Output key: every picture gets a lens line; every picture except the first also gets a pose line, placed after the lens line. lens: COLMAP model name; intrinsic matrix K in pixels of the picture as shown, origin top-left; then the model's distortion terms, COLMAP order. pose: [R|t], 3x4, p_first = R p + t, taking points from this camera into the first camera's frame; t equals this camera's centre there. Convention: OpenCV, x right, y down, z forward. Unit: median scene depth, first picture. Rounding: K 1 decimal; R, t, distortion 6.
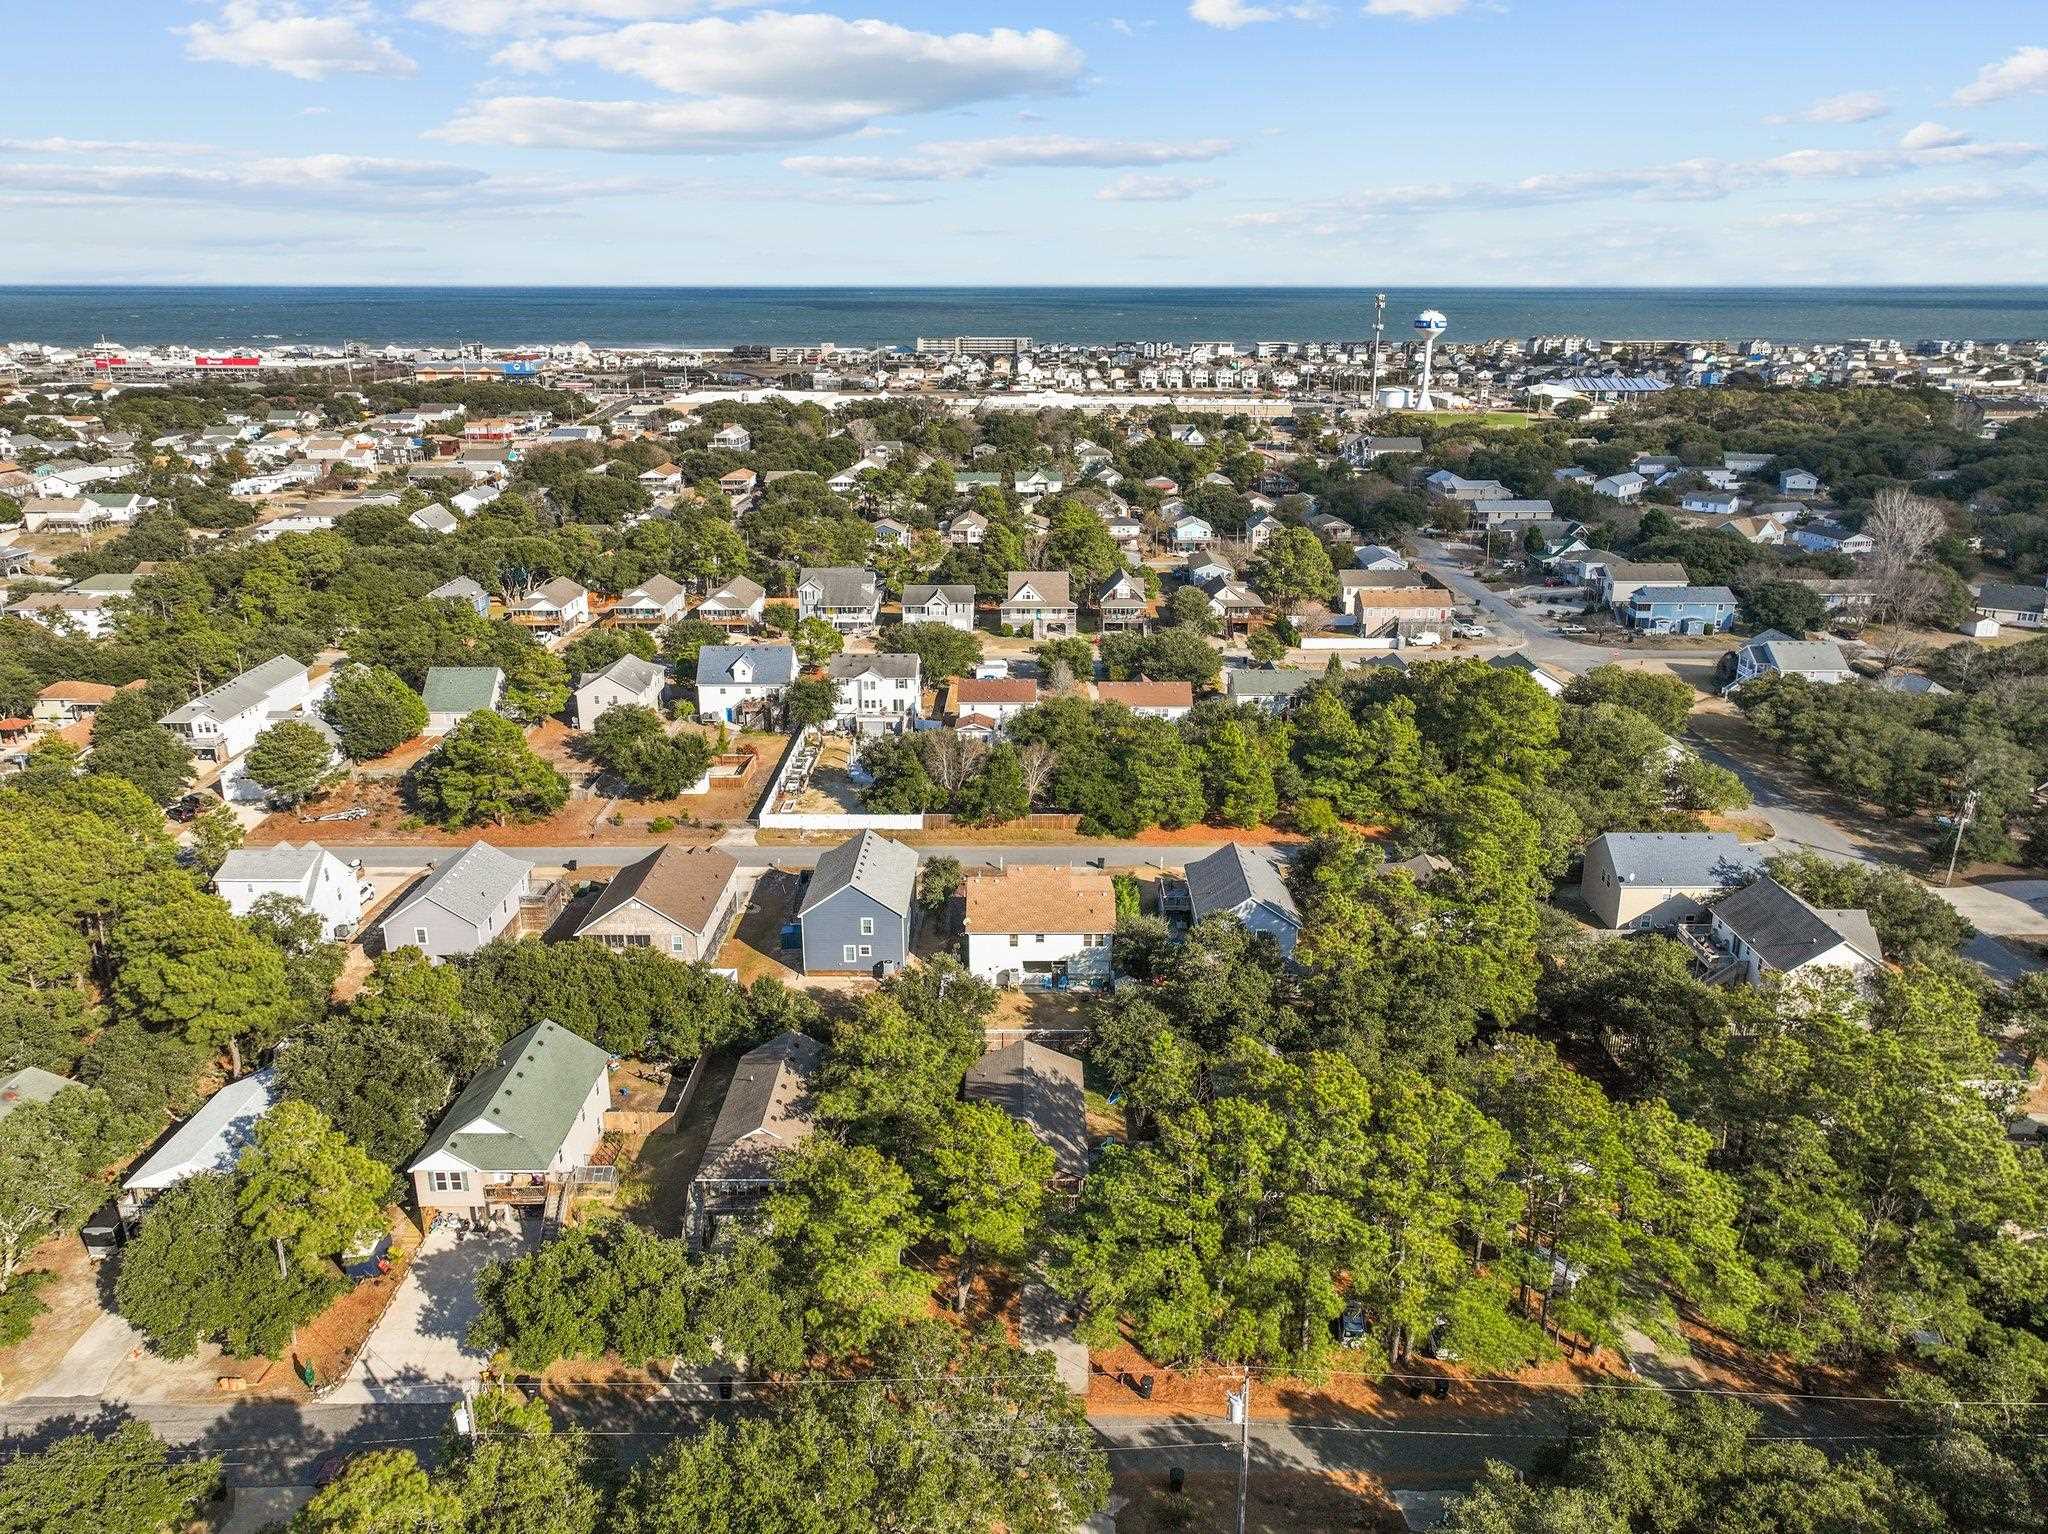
lens RADIAL K [[1491.6, 0, 1031.5], [0, 1491.6, 756.6], [0, 0, 1]] dist [0.004888, 0.005769]
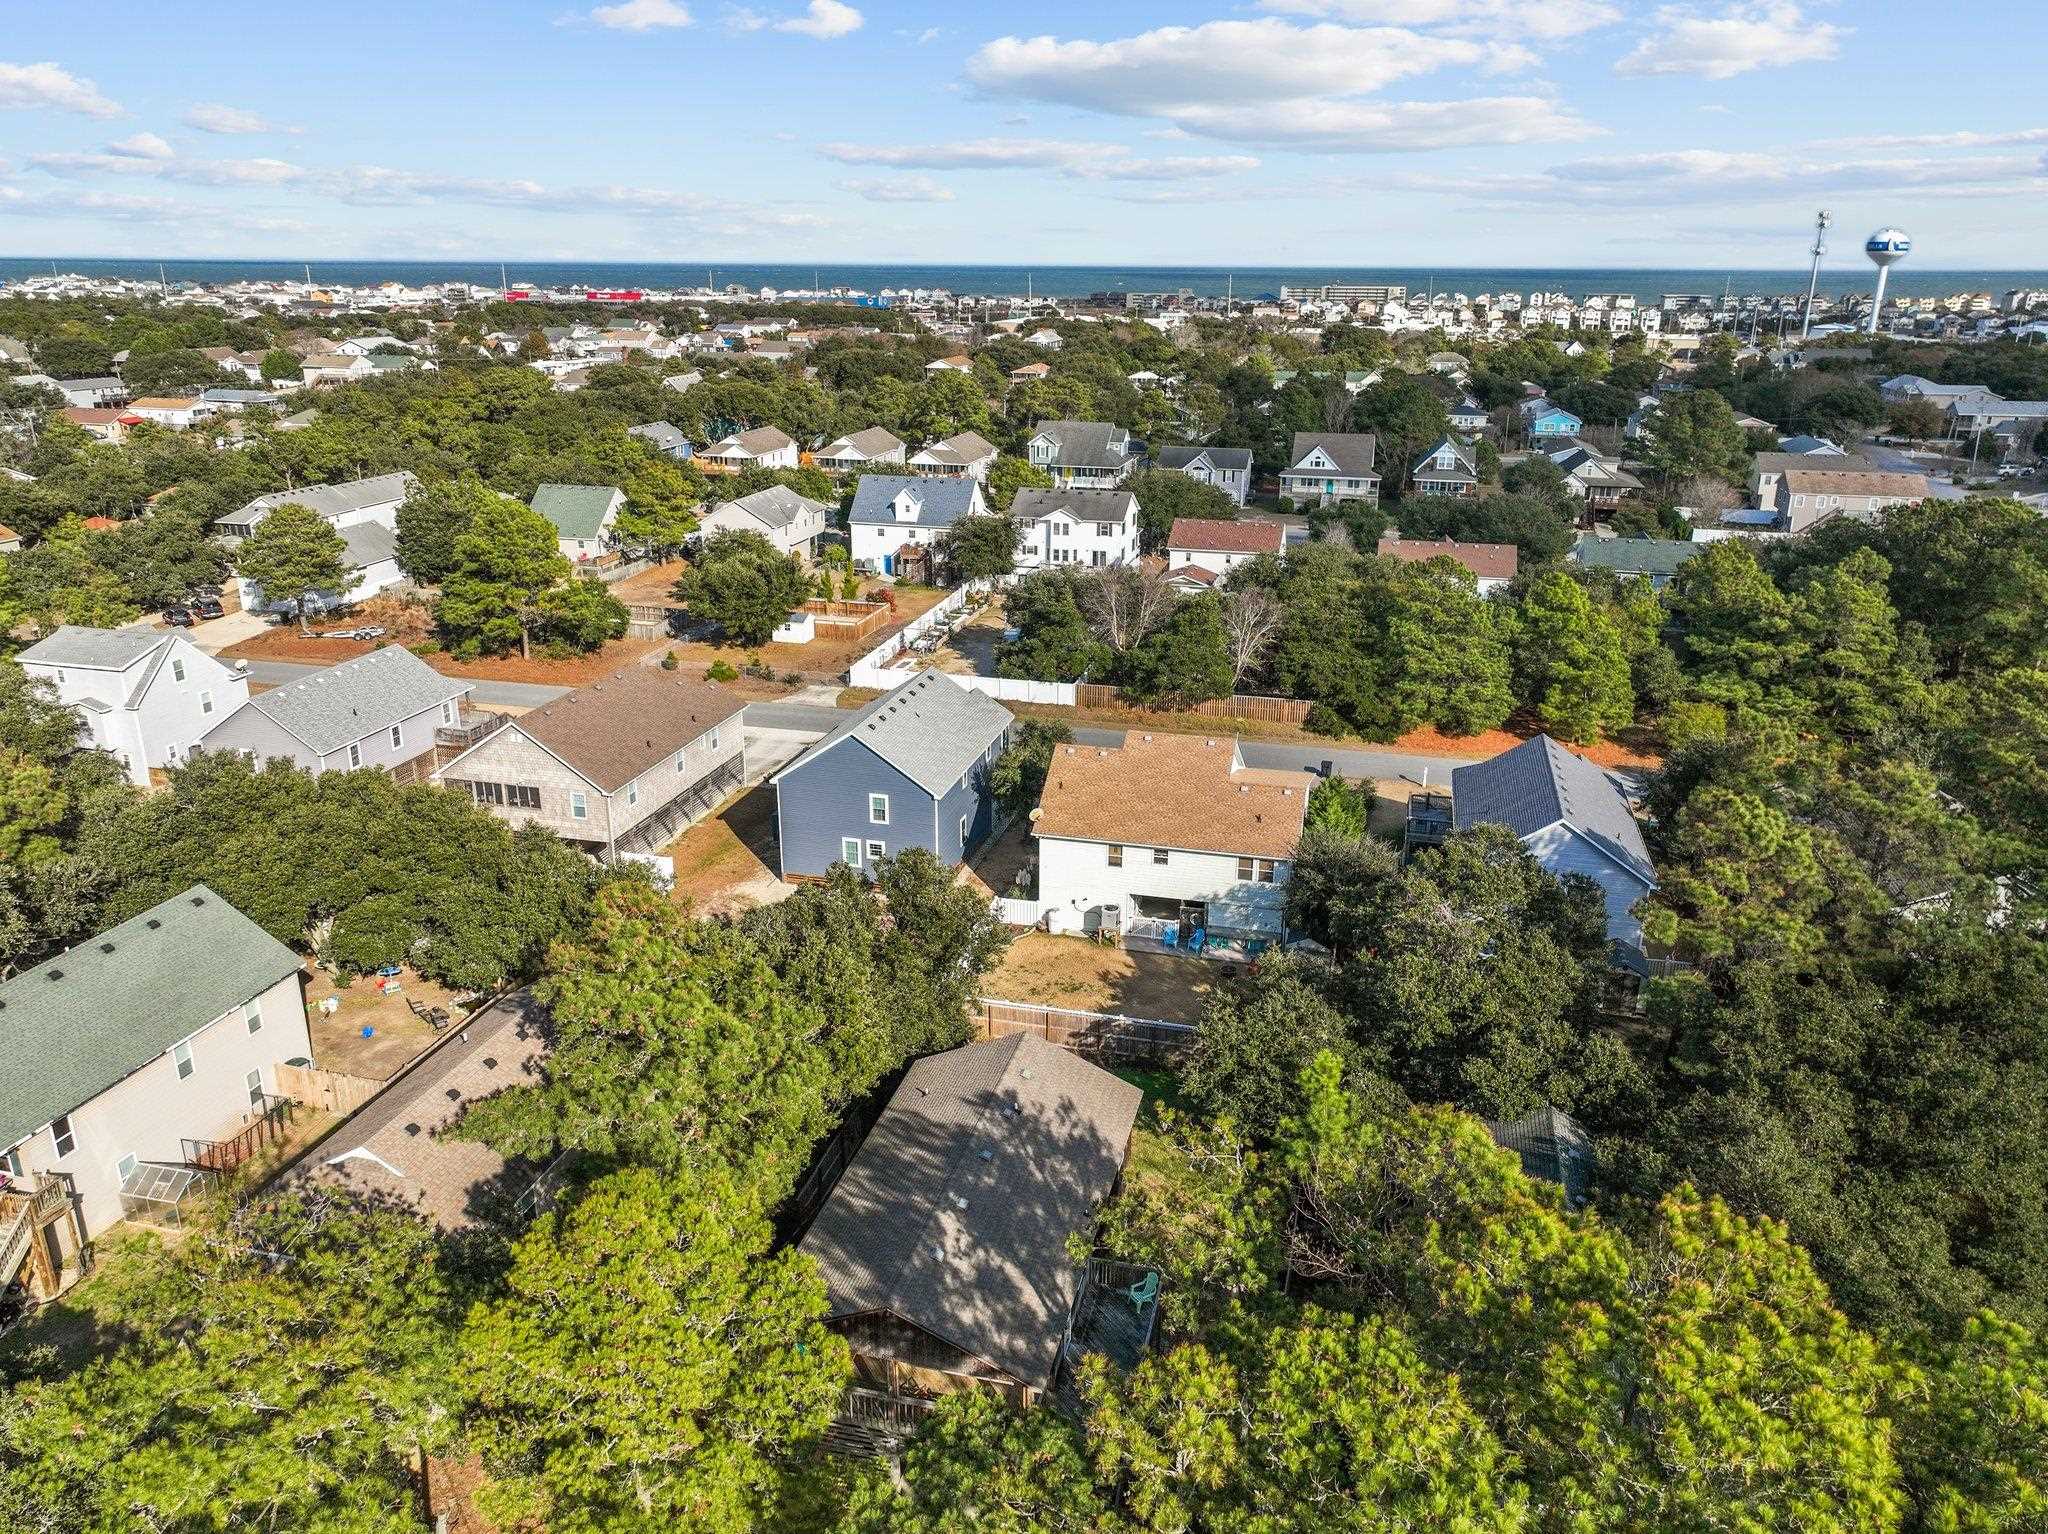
lens RADIAL K [[1491.6, 0, 1031.5], [0, 1491.6, 756.6], [0, 0, 1]] dist [0.004888, 0.005769]
pose [[0.970860, 0.085488, -0.223881, 0.062163], [-0.081913, 0.996320, 0.025224, 0.056592], [0.225213, -0.006150, 0.974290, 0.336962]]
